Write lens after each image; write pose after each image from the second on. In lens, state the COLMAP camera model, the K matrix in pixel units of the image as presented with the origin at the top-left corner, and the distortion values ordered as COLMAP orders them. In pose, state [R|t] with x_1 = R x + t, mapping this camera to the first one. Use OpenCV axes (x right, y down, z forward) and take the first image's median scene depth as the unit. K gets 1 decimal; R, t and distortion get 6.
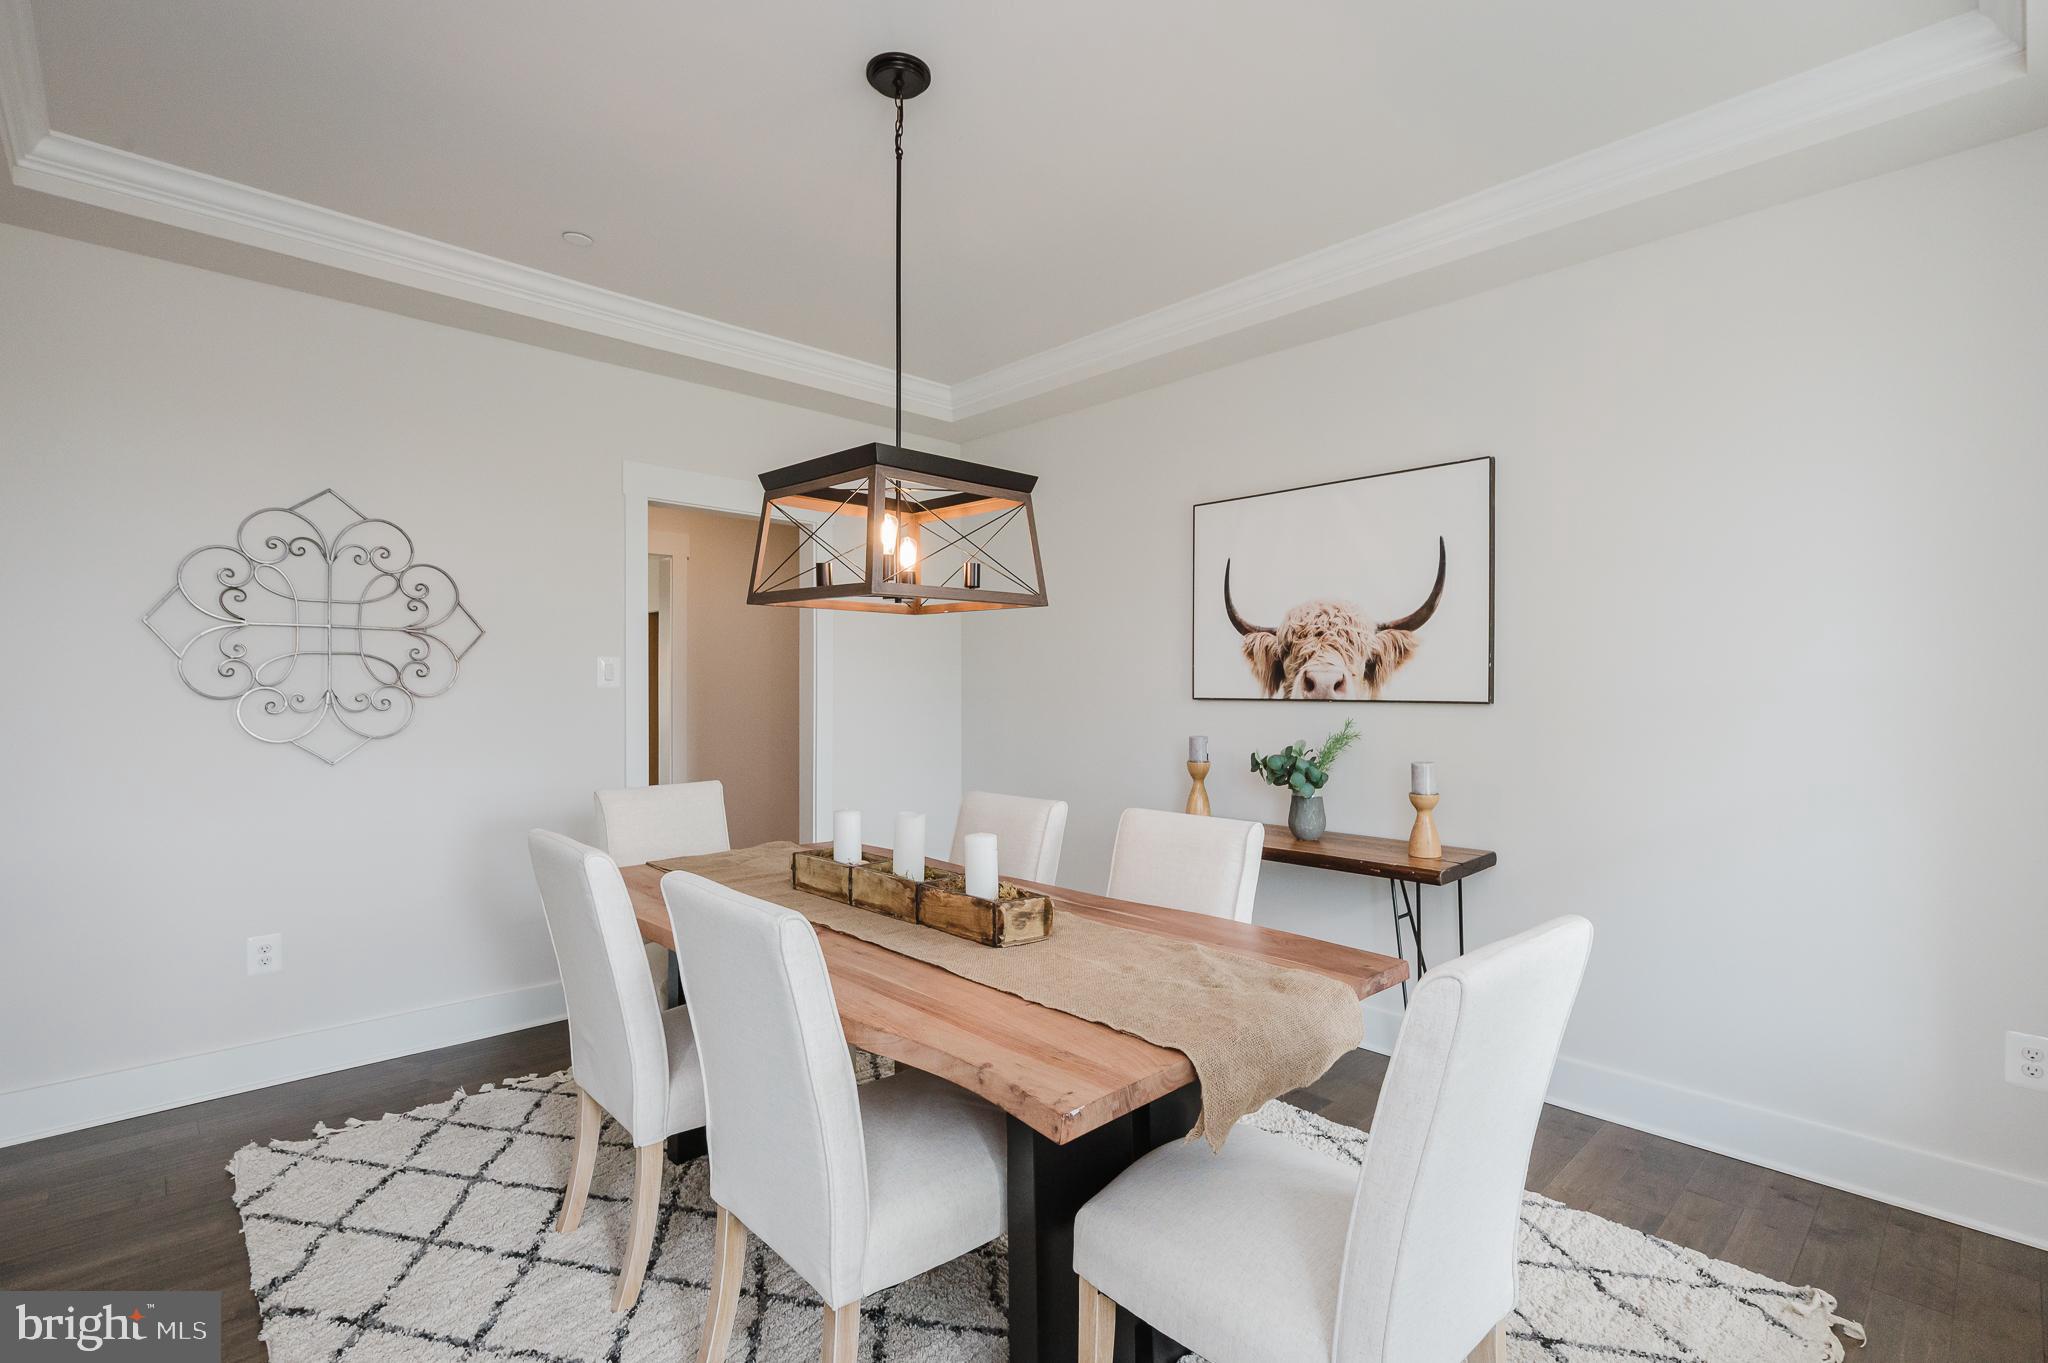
lens RADIAL K [[977.6, 0, 1032.8], [0, 977.6, 689.6], [0, 0, 1]] dist [0.003606, -0.000348]
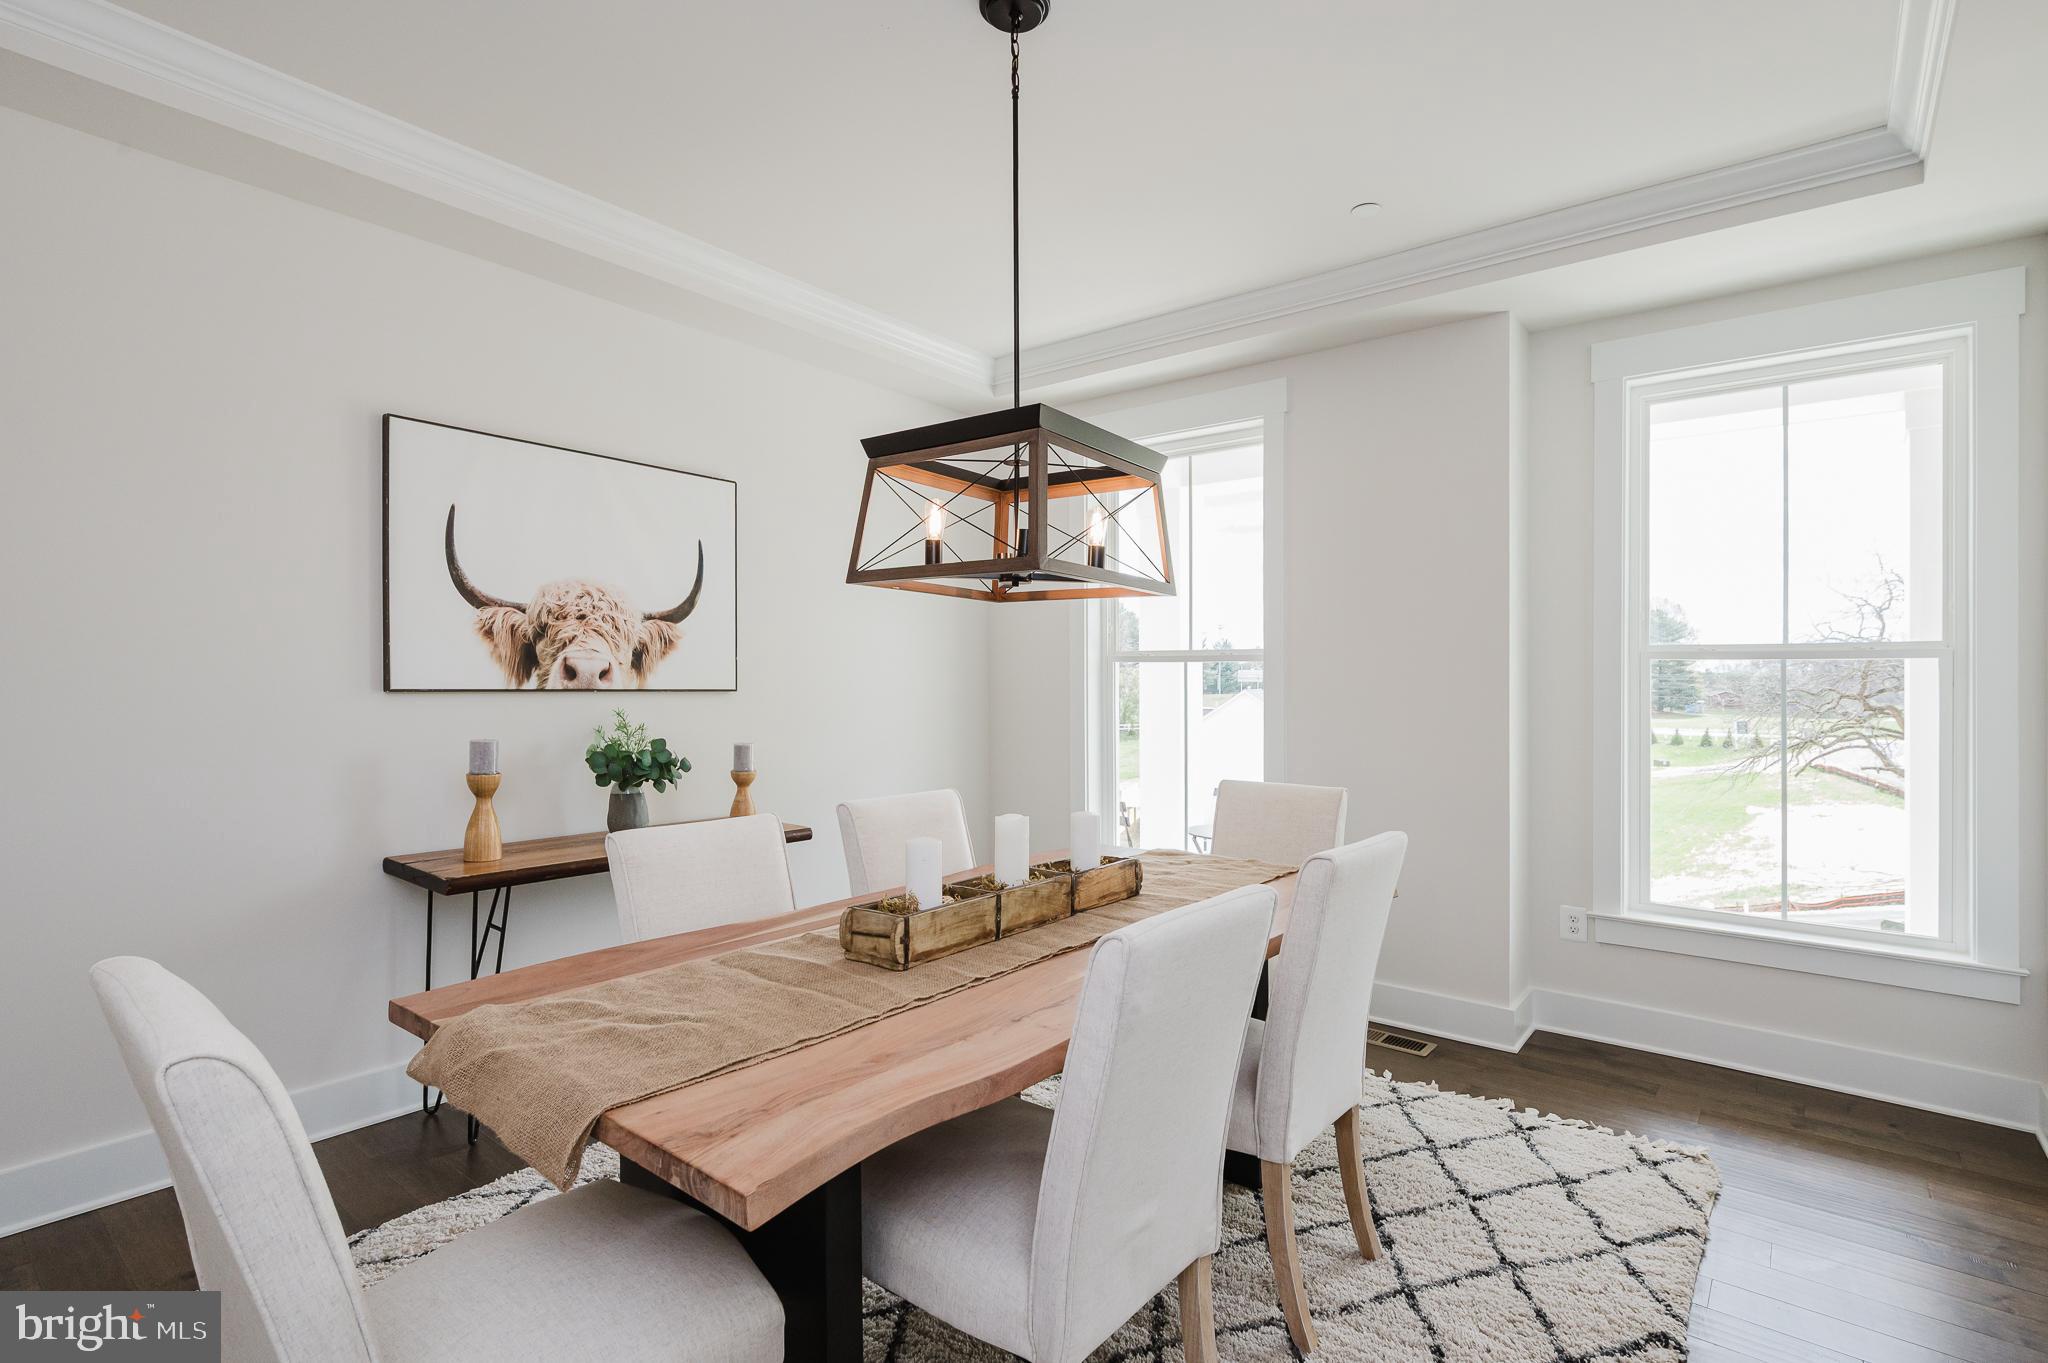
lens RADIAL K [[977.6, 0, 1041.6], [0, 977.6, 675.2], [0, 0, 1]] dist [0.003606, -0.000348]
pose [[-0.158017, 0.004756, 0.987425, -0.665158], [-0.005329, 0.999970, -0.005669, -0.000101], [-0.987422, -0.006158, -0.157986, 0.718752]]
